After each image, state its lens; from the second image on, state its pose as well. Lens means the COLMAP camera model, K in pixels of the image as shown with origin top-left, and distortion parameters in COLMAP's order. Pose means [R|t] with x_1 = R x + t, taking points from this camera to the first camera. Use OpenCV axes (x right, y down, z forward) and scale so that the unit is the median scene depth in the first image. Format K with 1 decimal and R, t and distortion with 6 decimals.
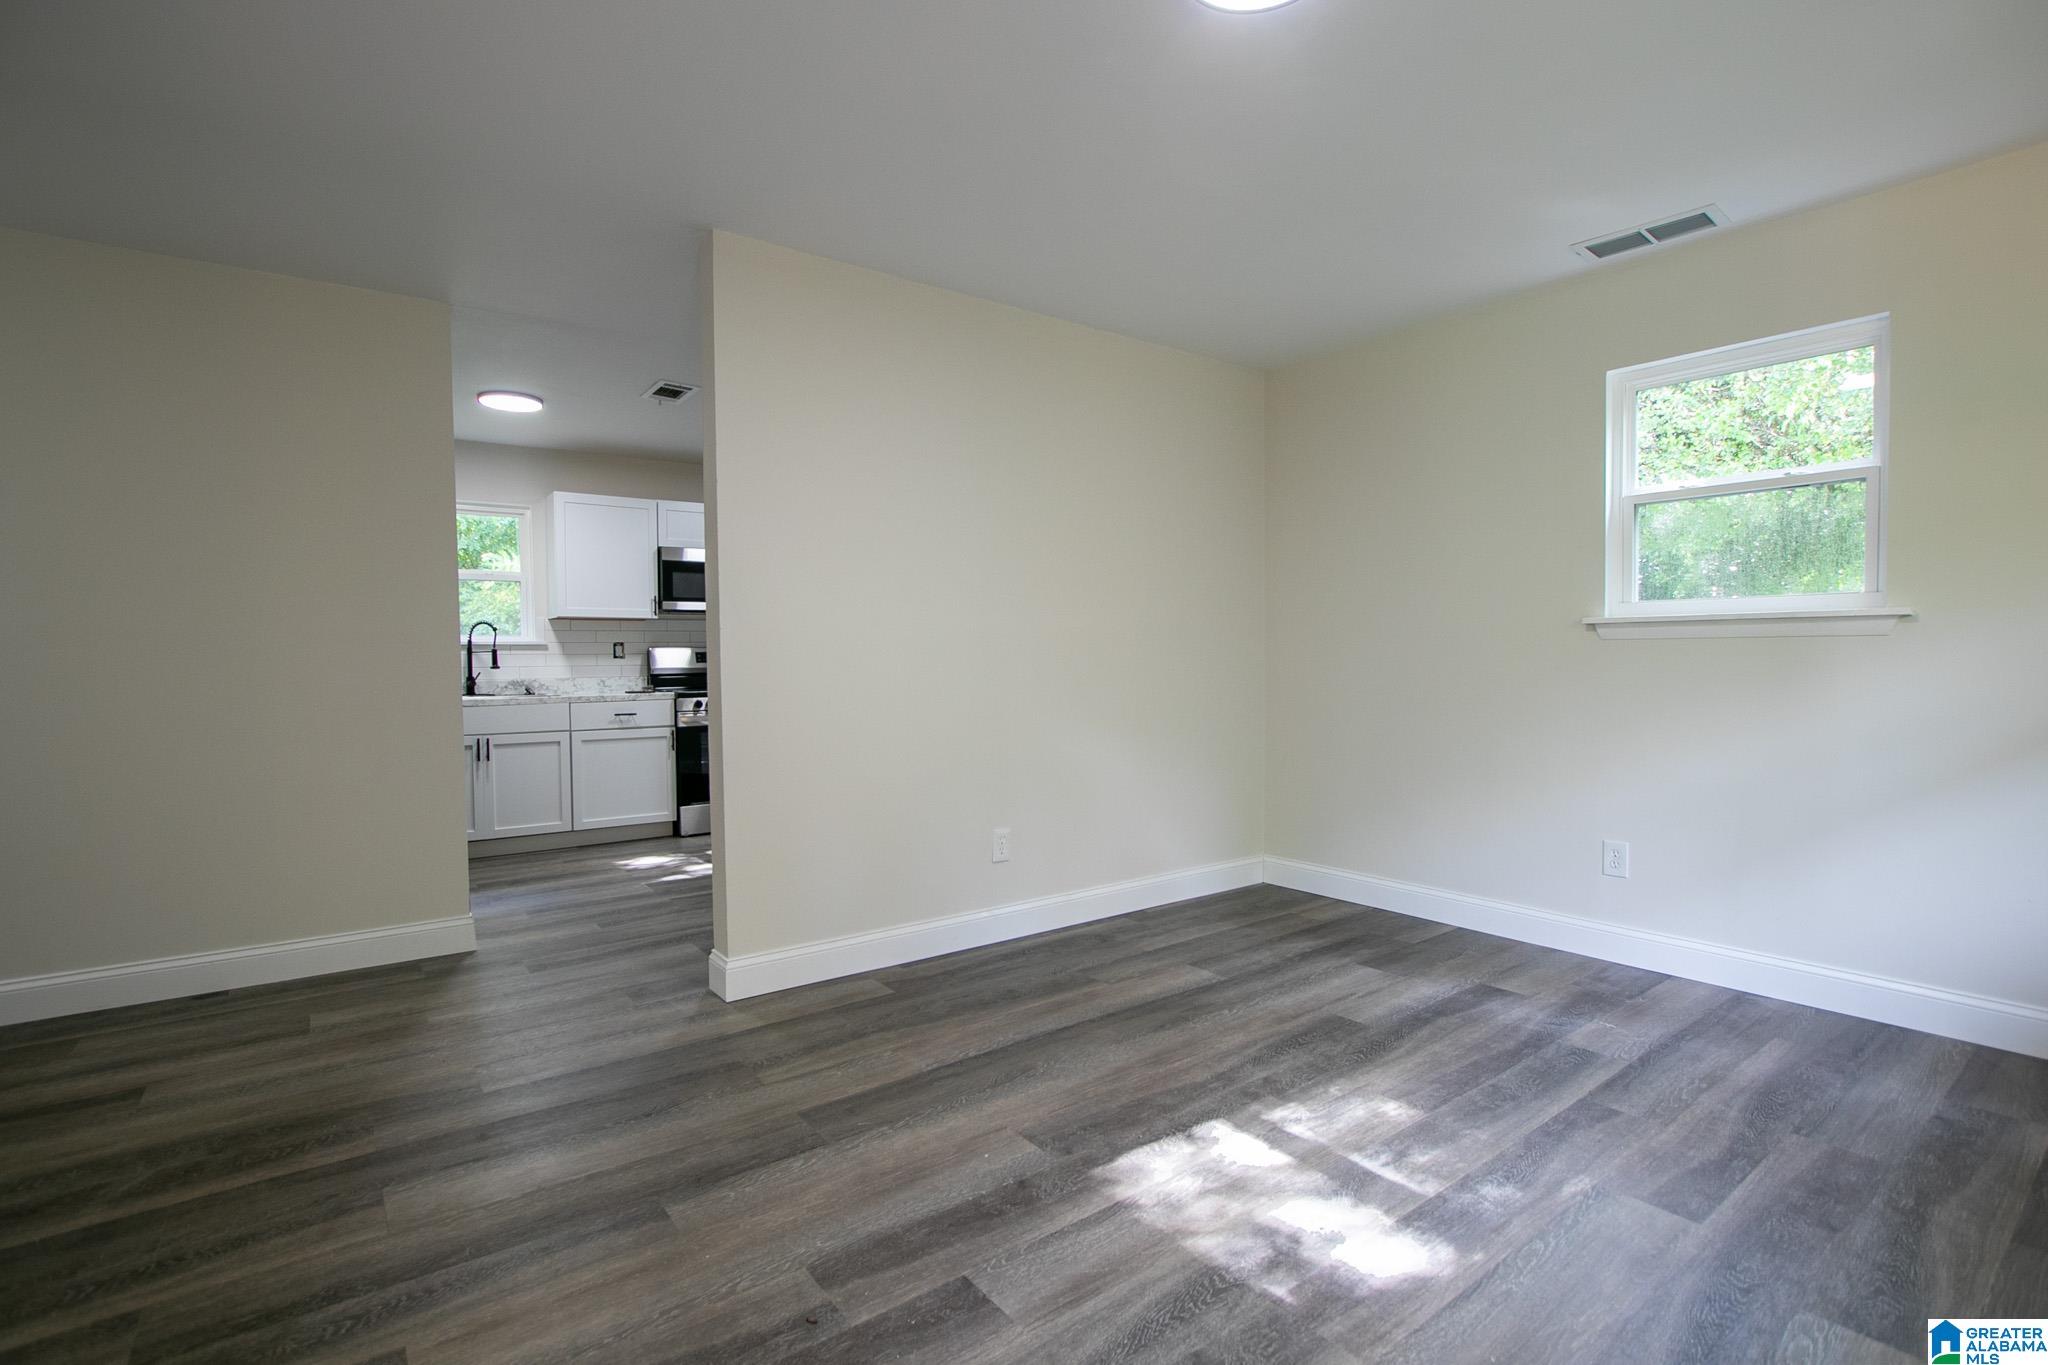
lens RADIAL K [[952.6, 0, 1009.8], [0, 952.6, 679.9], [0, 0, 1]] dist [-0.023768, -0.000329]
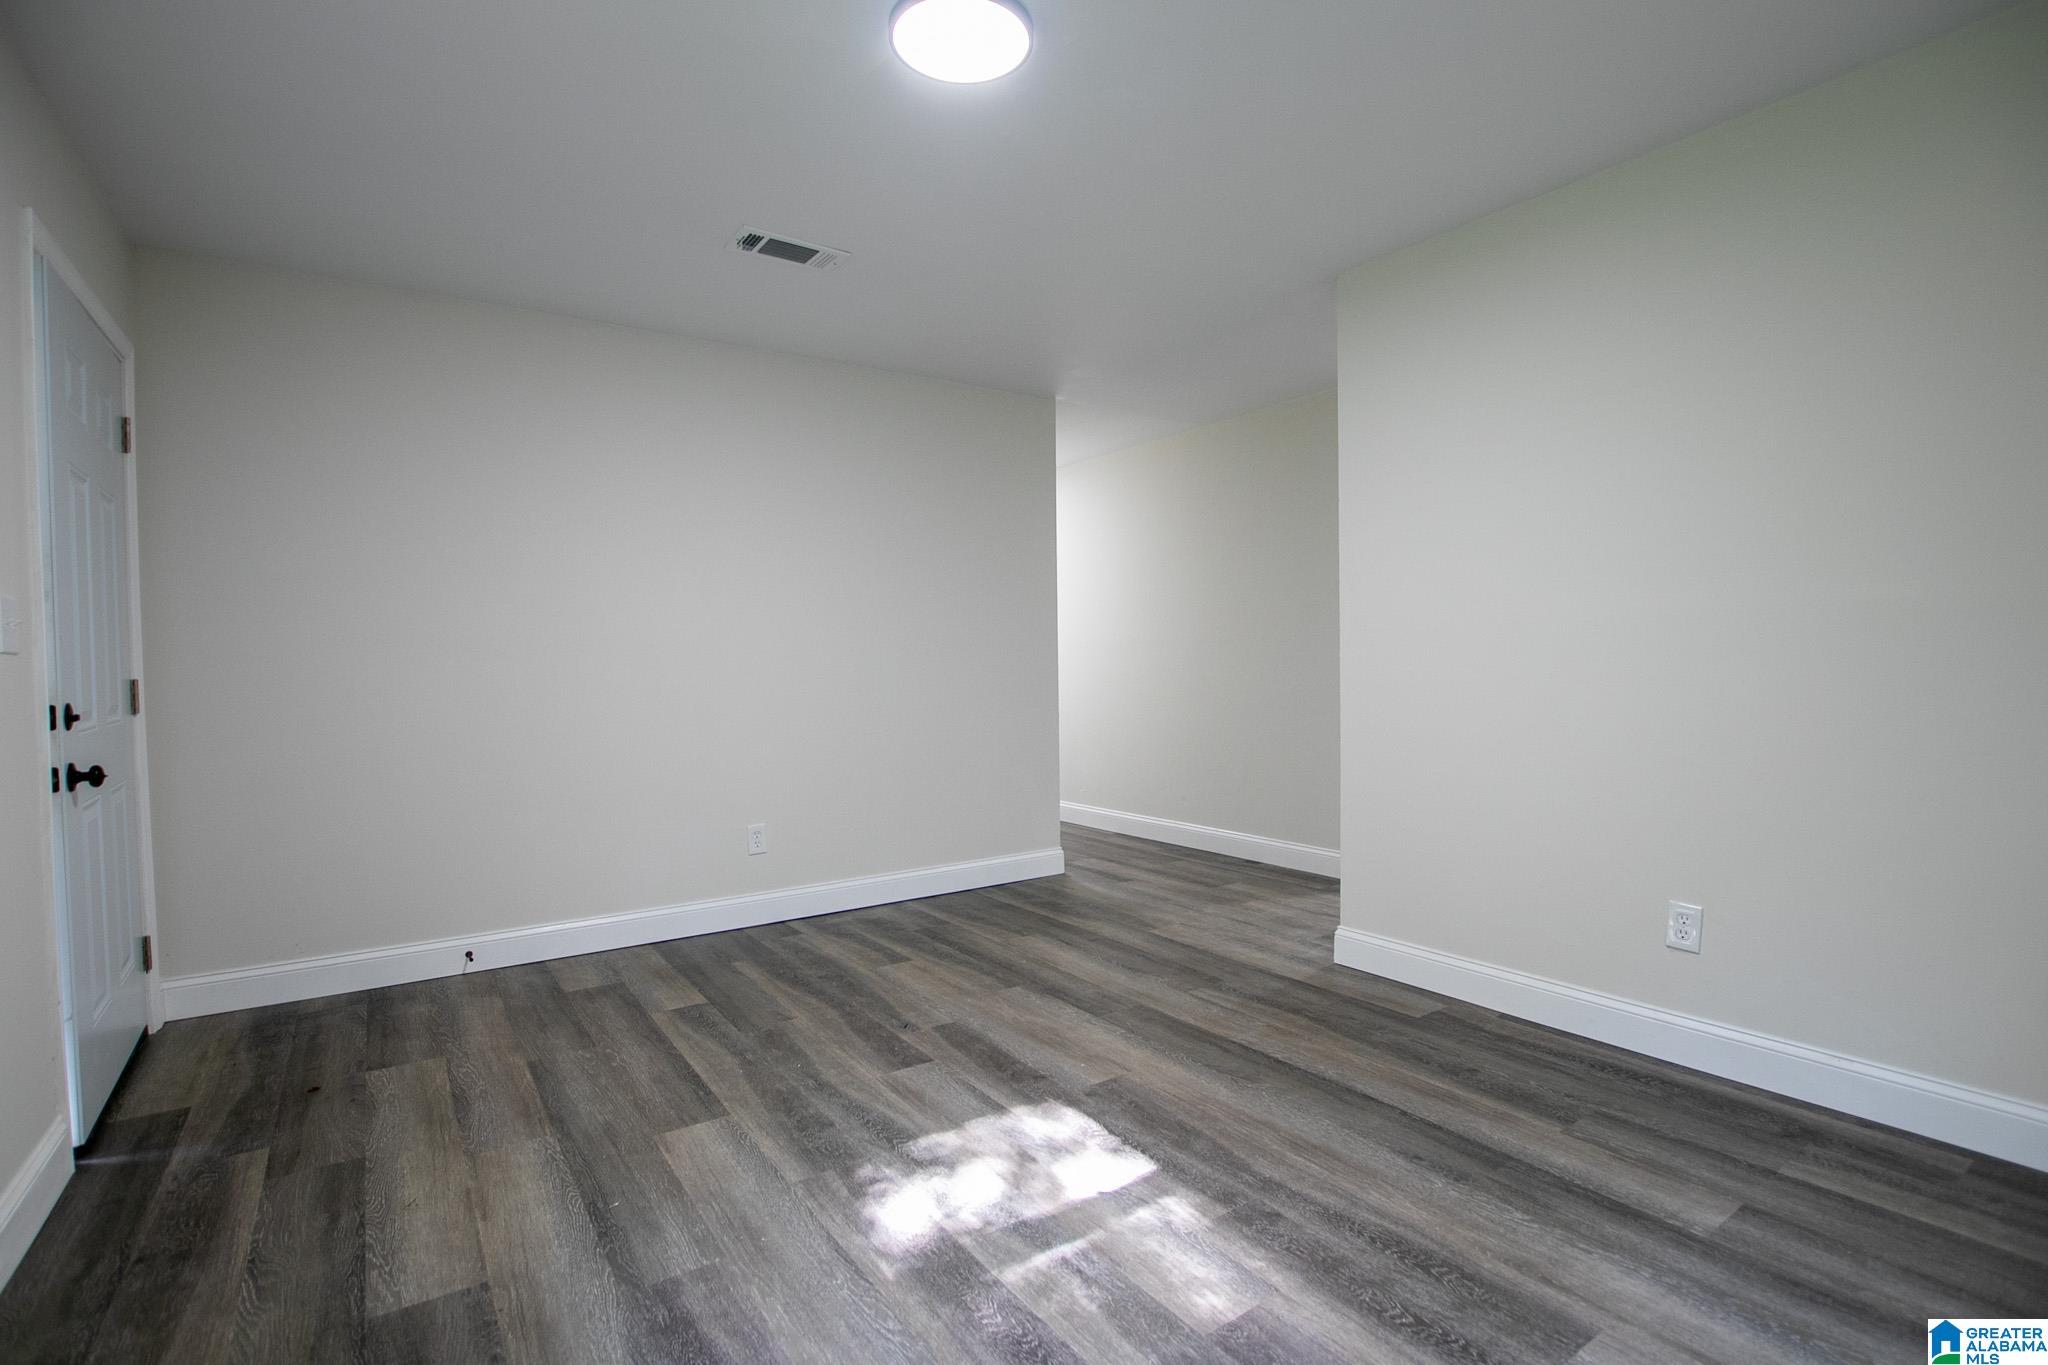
lens RADIAL K [[952.6, 0, 1009.8], [0, 952.6, 679.9], [0, 0, 1]] dist [-0.023768, -0.000329]
pose [[-0.042284, 0.026204, -0.998762, 1.019433], [-0.008286, 0.999612, 0.026577, -0.026195], [0.999071, 0.009399, -0.042051, 0.809231]]
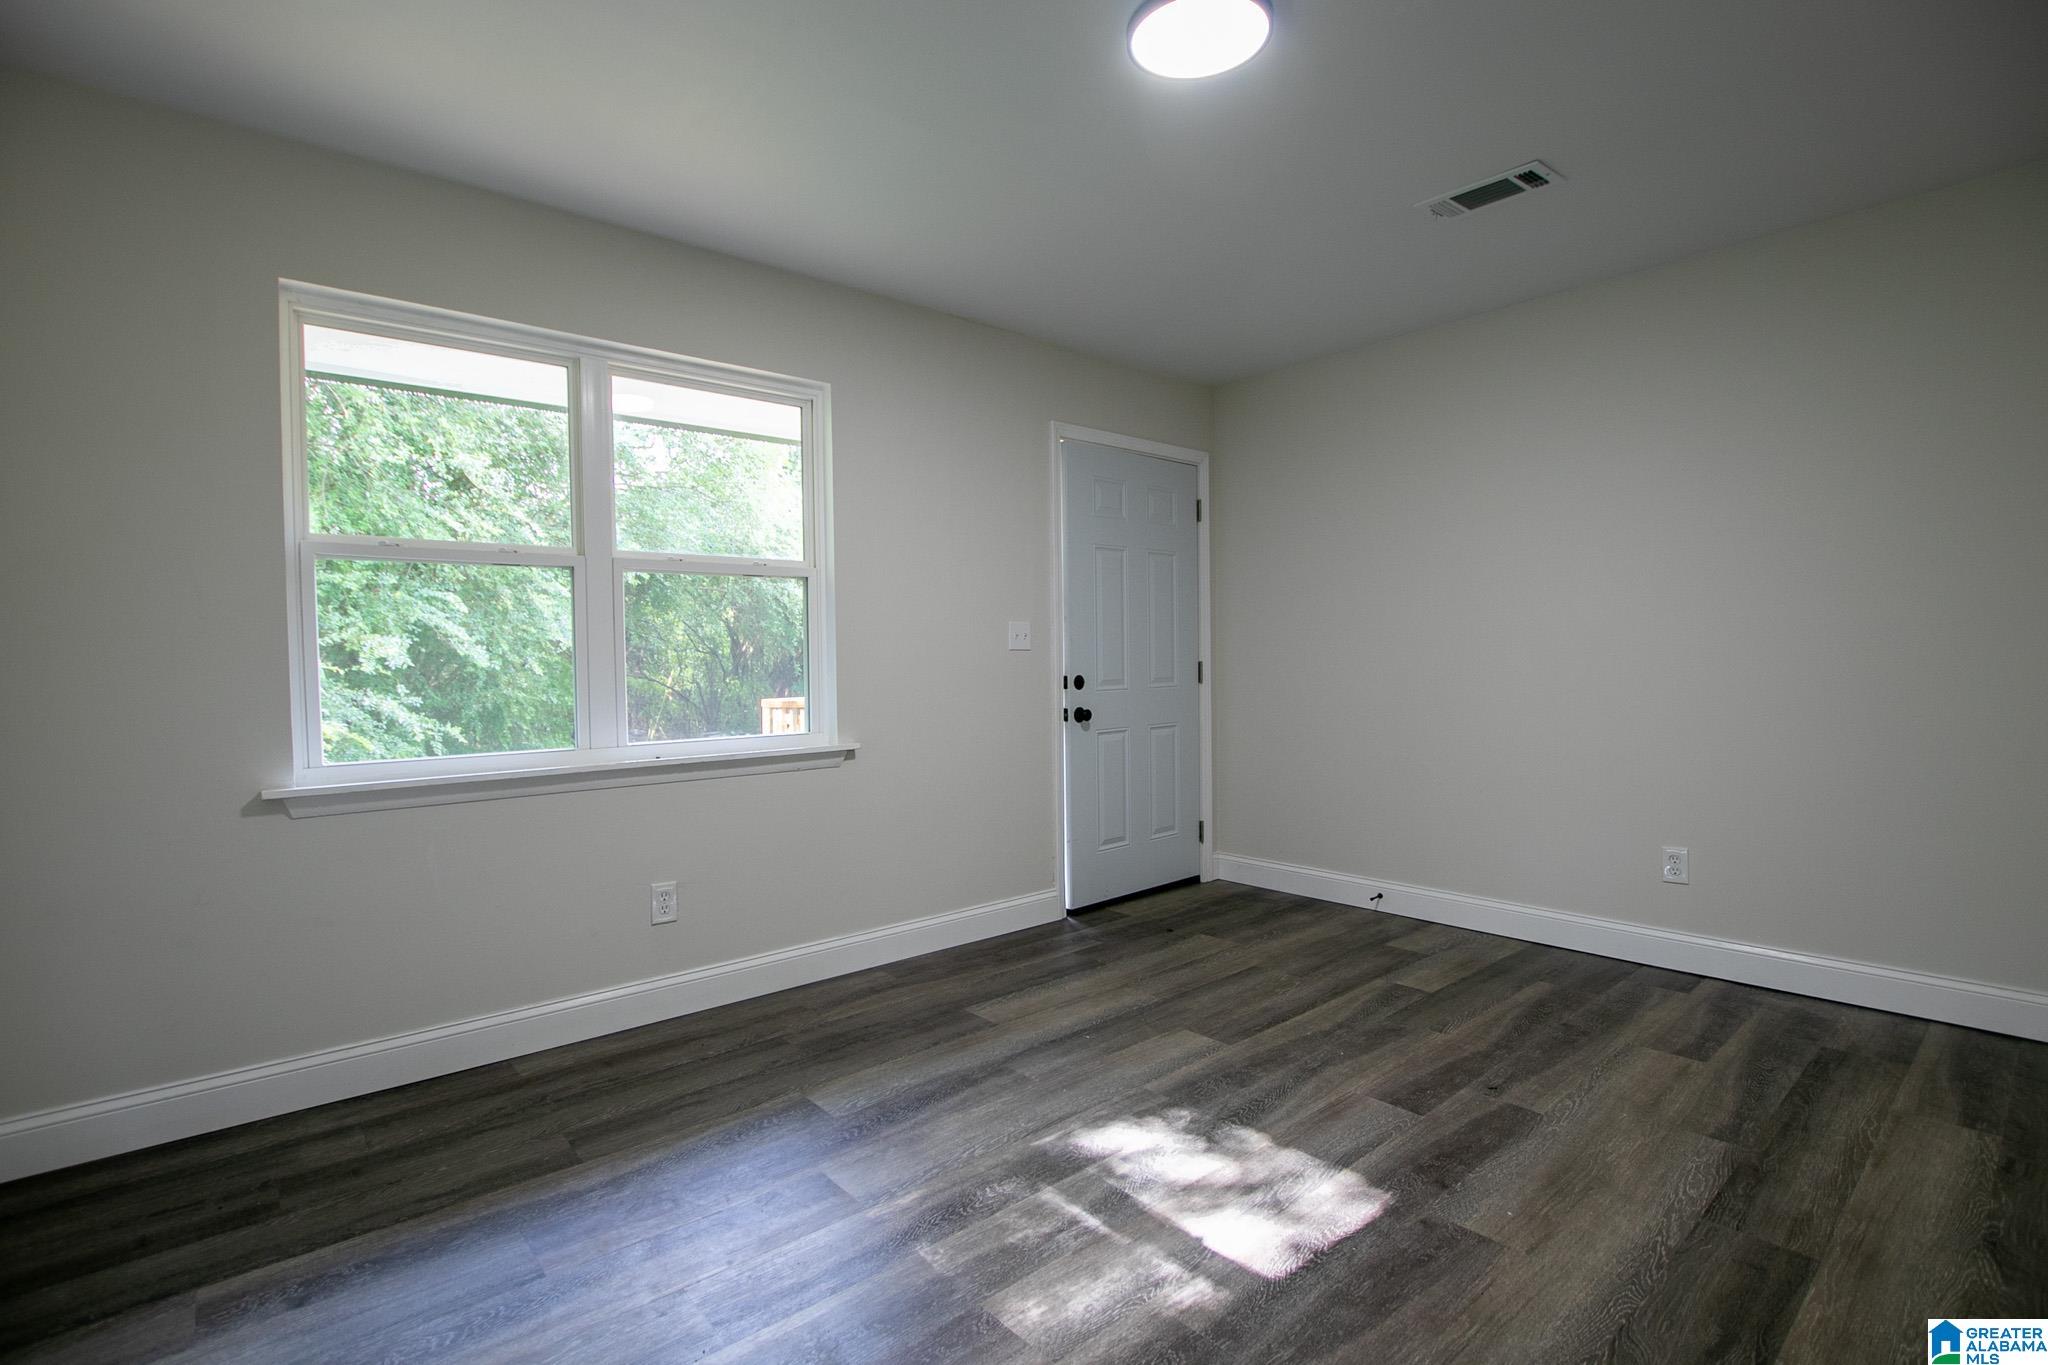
lens RADIAL K [[952.6, 0, 1009.8], [0, 952.6, 679.9], [0, 0, 1]] dist [-0.023768, -0.000329]
pose [[-0.997472, 0.024489, -0.066709, 0.419058], [0.021571, 0.998794, 0.044116, -0.042466], [0.067708, 0.042565, -0.996797, 1.554944]]
